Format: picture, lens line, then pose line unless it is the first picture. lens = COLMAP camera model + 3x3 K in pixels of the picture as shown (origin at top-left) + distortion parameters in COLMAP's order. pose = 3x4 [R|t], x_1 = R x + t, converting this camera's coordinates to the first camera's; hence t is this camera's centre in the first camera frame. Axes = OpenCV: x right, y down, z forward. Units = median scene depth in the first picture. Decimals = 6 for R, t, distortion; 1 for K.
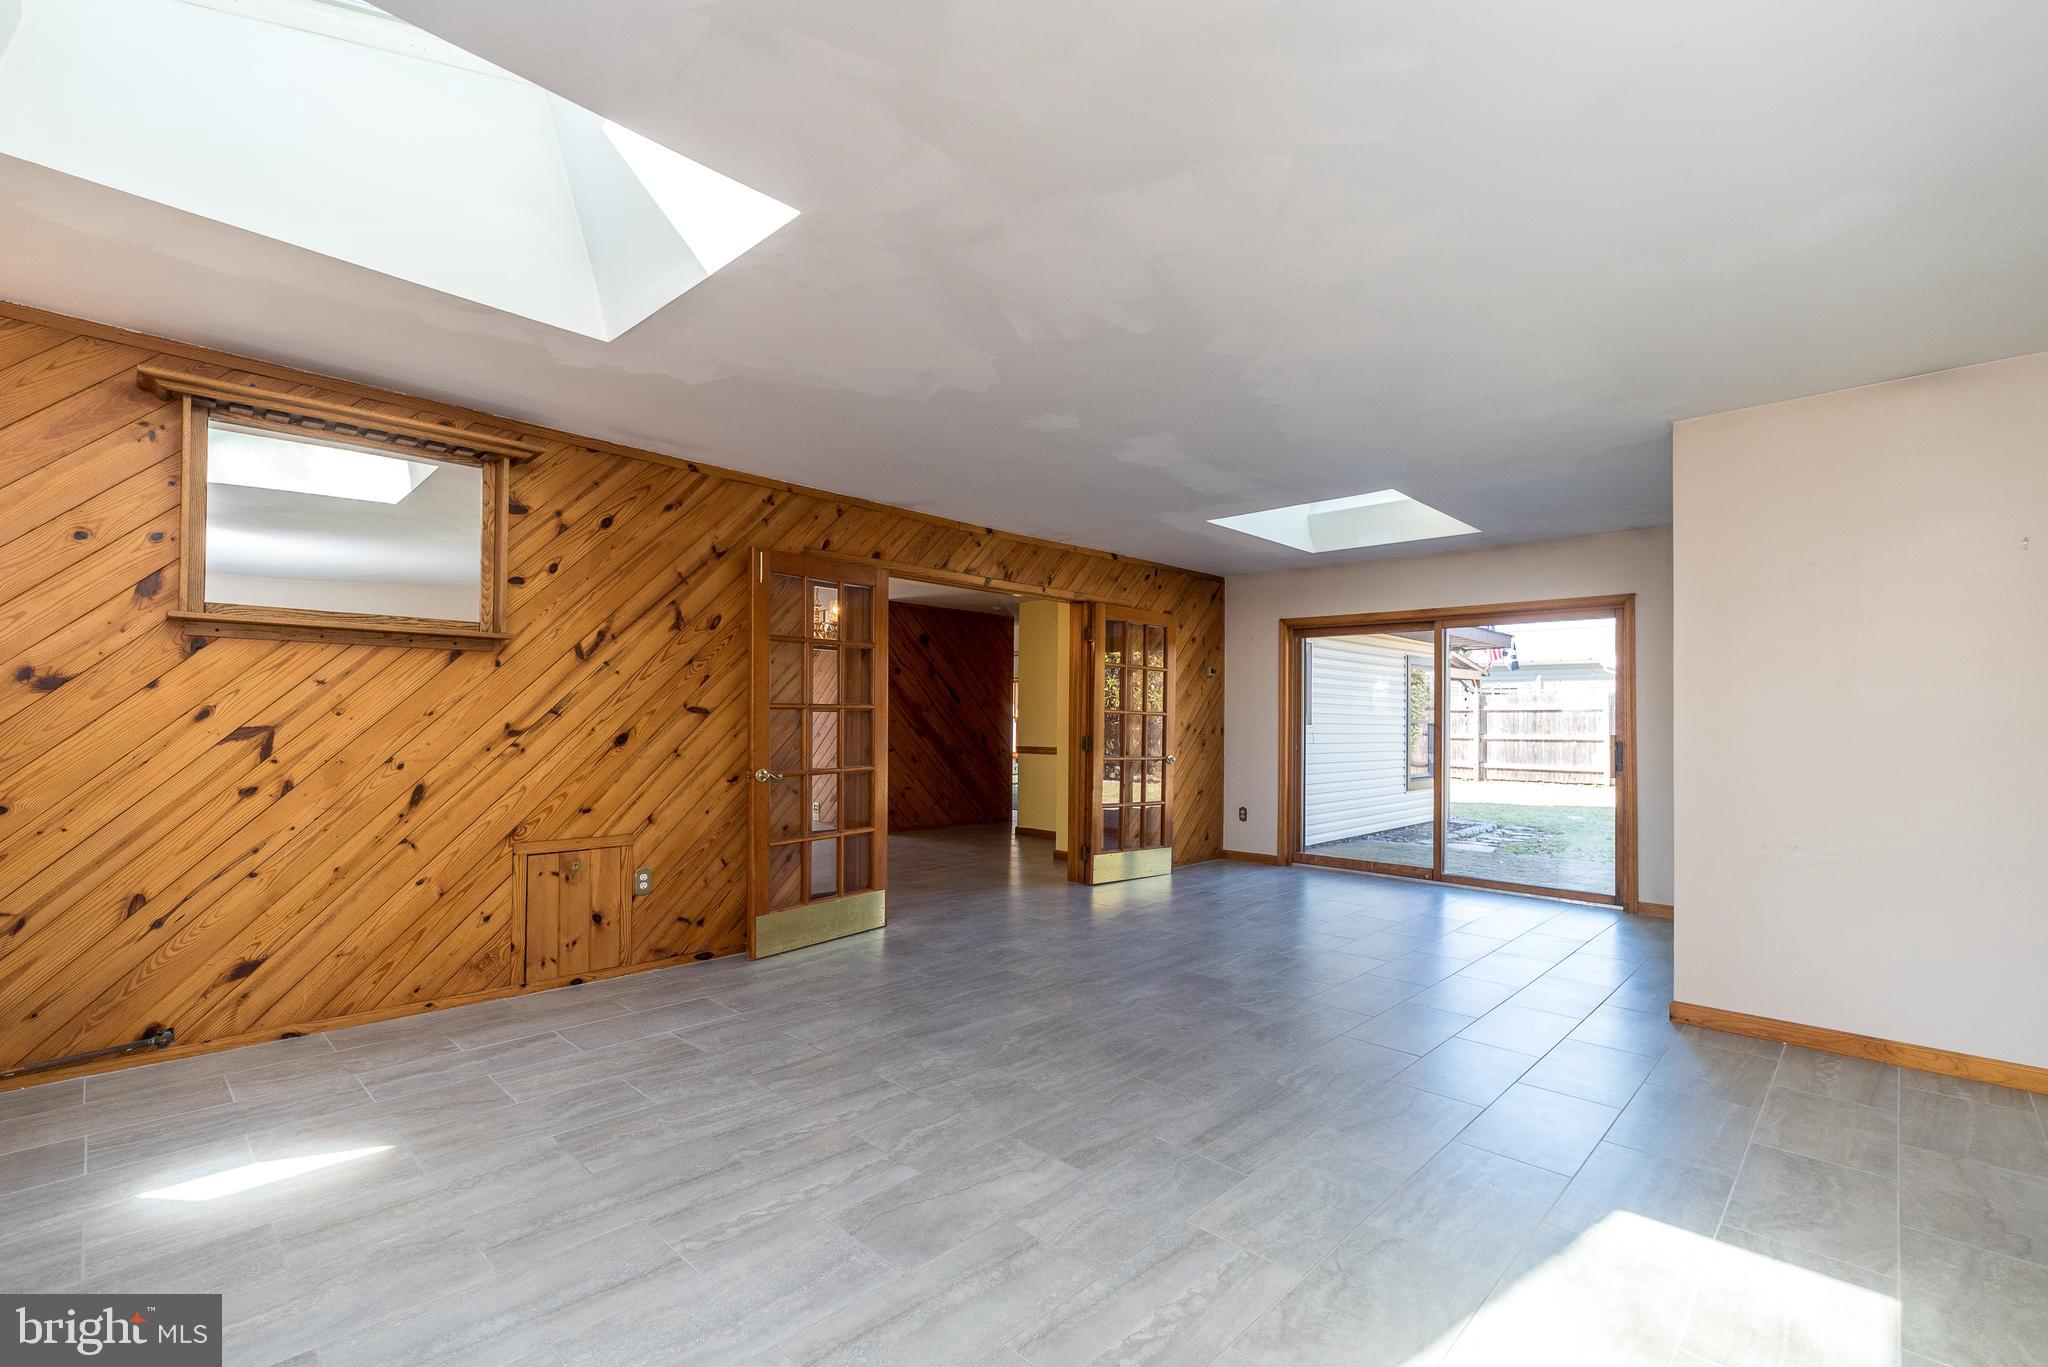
lens RADIAL K [[891.3, 0, 1022.9], [0, 891.3, 692.8], [0, 0, 1]] dist [0.013819, -0.000234]
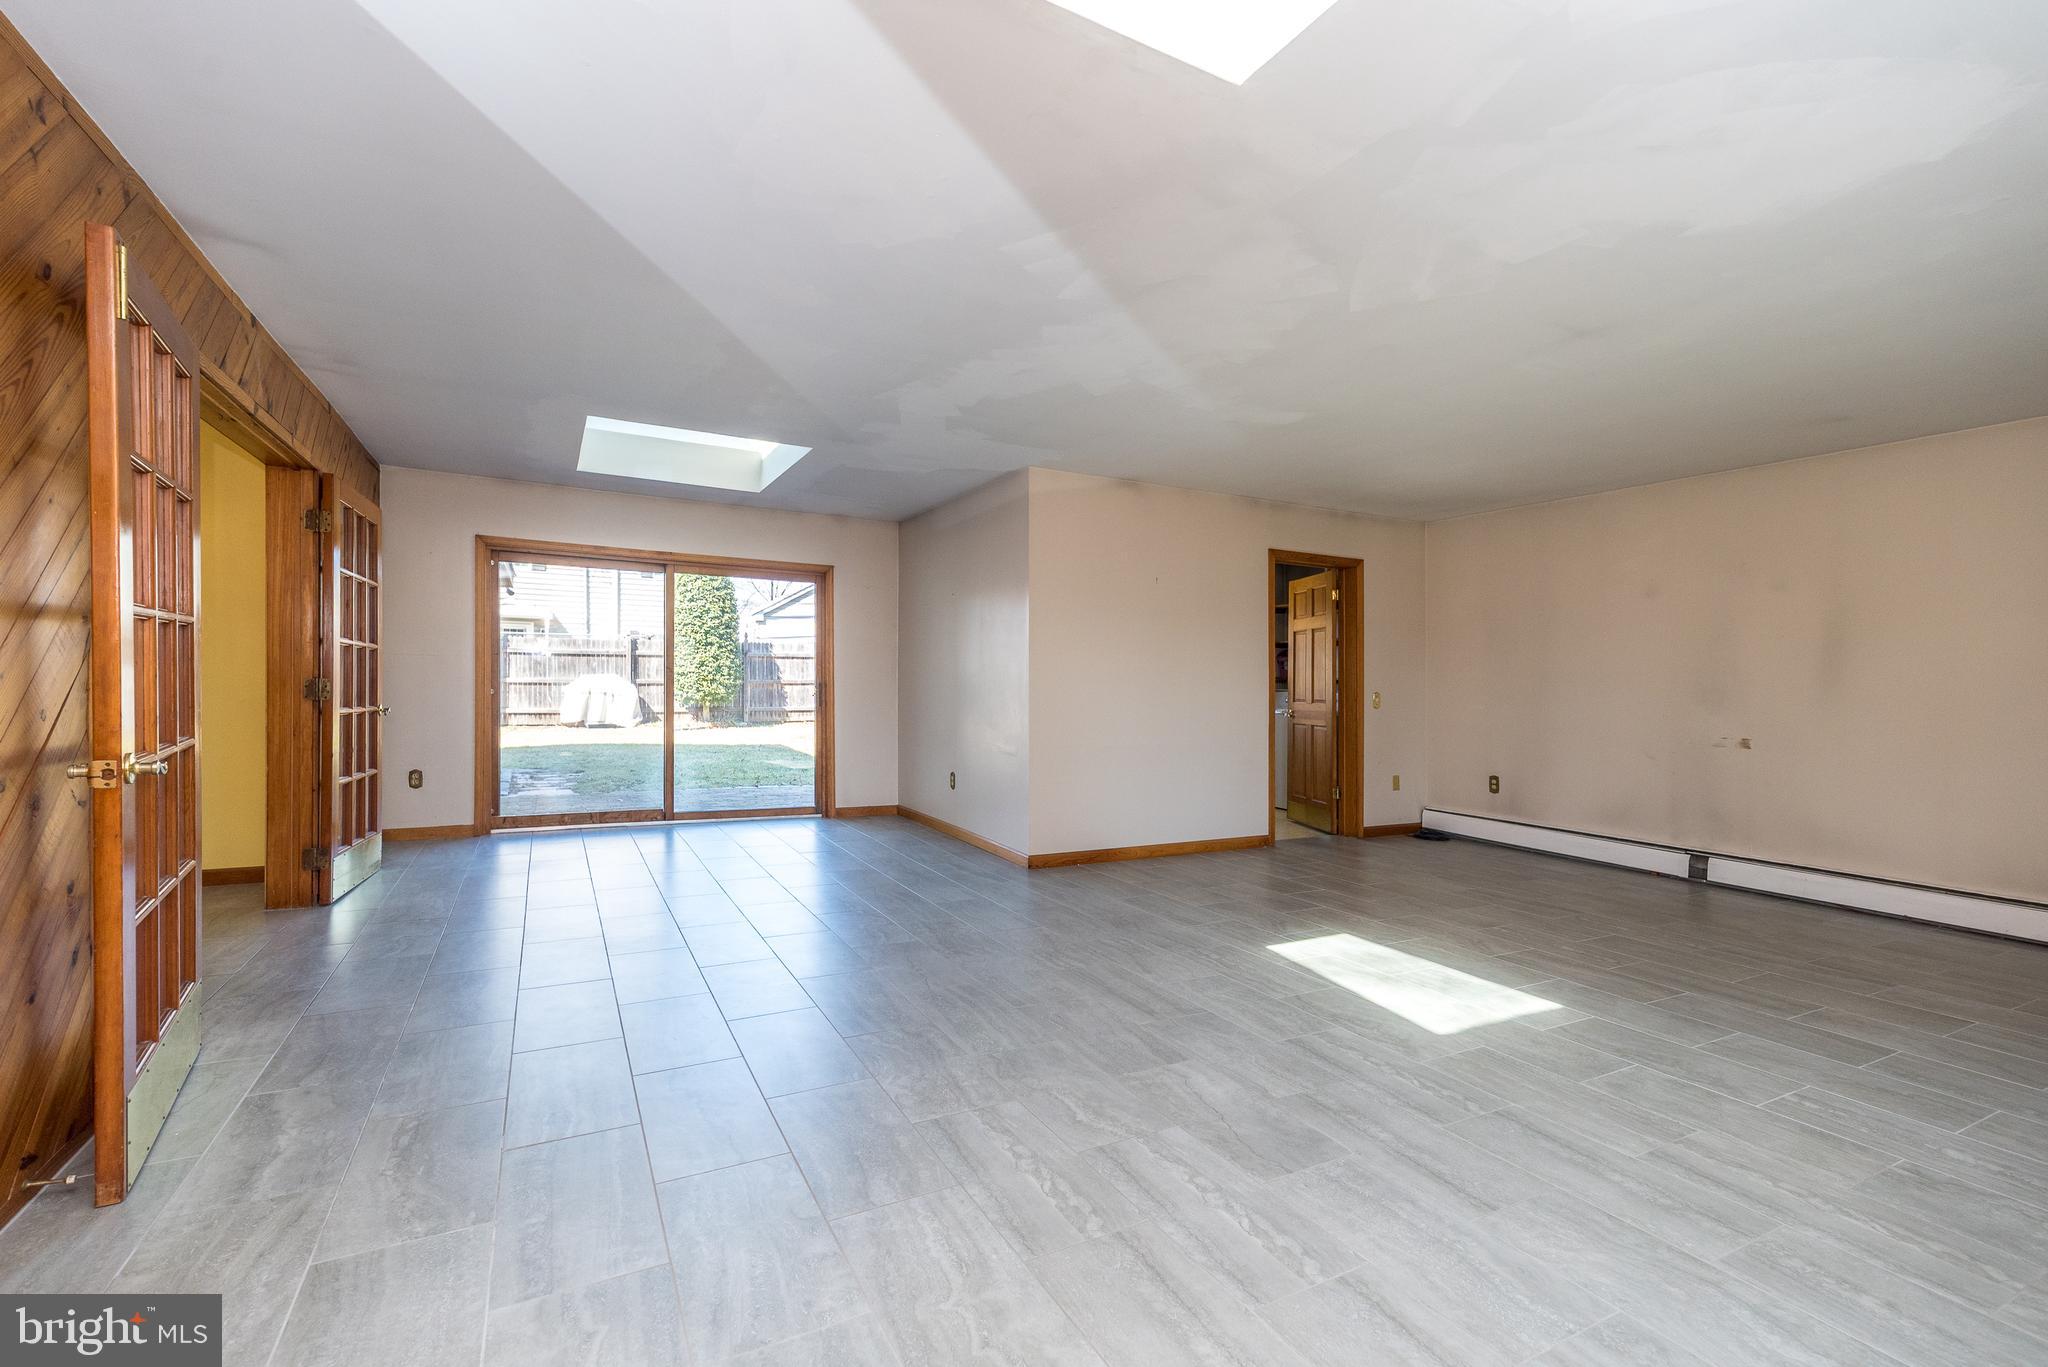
lens RADIAL K [[891.3, 0, 1022.9], [0, 891.3, 692.8], [0, 0, 1]] dist [0.013819, -0.000234]
pose [[0.307552, -0.011908, 0.951457, -0.641707], [-0.050758, 0.998293, 0.028901, 0.024501], [-0.950177, -0.057182, 0.306422, 0.519895]]
